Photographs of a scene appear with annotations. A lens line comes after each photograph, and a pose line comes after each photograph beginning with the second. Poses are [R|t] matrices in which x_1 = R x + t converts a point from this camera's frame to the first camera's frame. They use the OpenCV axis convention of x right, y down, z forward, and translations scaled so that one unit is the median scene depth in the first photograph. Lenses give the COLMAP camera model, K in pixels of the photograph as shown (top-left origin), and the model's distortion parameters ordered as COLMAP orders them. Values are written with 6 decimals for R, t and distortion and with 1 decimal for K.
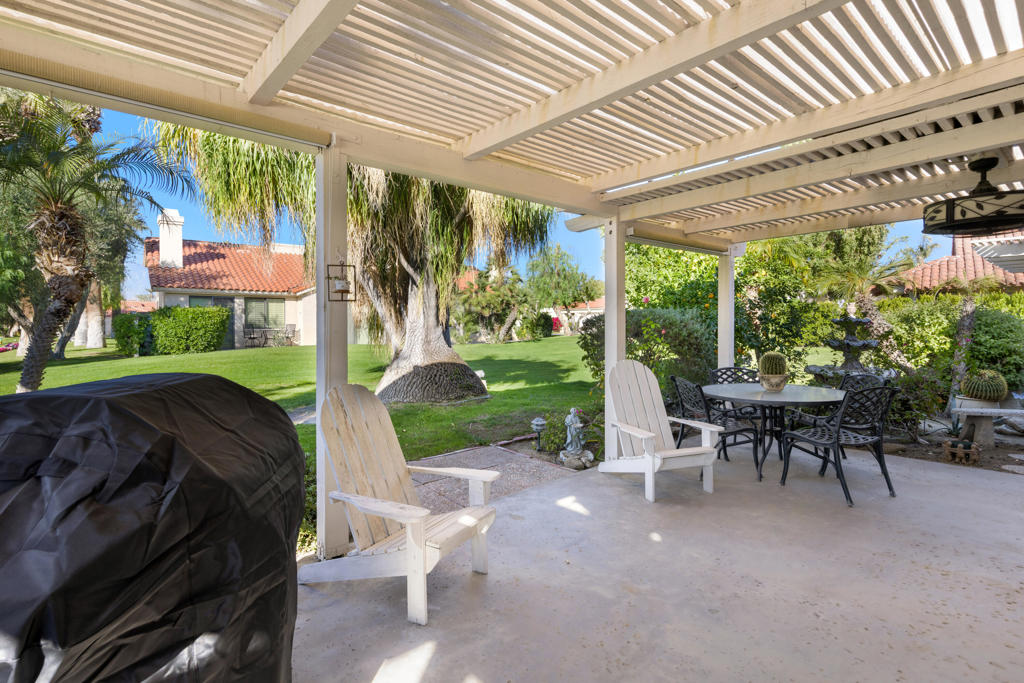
lens RADIAL K [[518.4, 0, 522.8], [0, 518.4, 342.6], [0, 0, 1]] dist [0.029975, -0.000014]
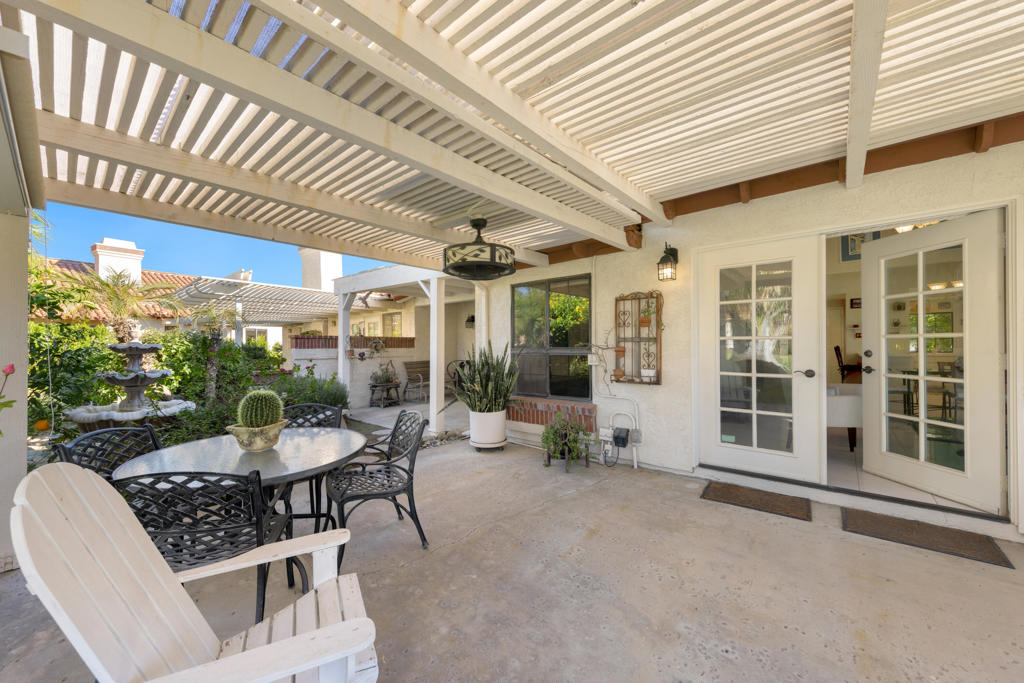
lens RADIAL K [[387.3, 0, 509.5], [0, 387.3, 343.2], [0, 0, 1]] dist [-0.003784, -0.000036]
pose [[-0.108249, 0.017260, 0.993974, -0.068937], [0.044147, 0.998946, -0.012538, -0.030360], [-0.993143, 0.042523, -0.108896, 1.032029]]
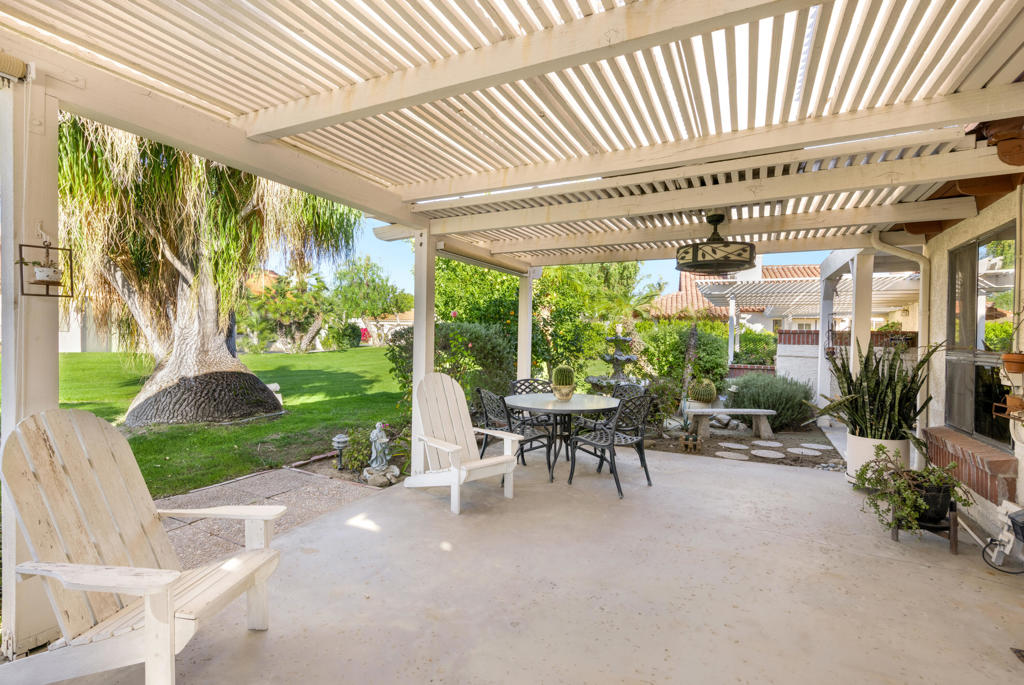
lens RADIAL K [[490.4, 0, 513.5], [0, 490.4, 345.8], [0, 0, 1]] dist [0.019441, -0.000459]
pose [[0.936528, 0.019560, 0.350047, 0.011559], [-0.014260, 0.999741, -0.017711, -0.006109], [-0.350302, 0.011595, 0.936565, 0.072797]]
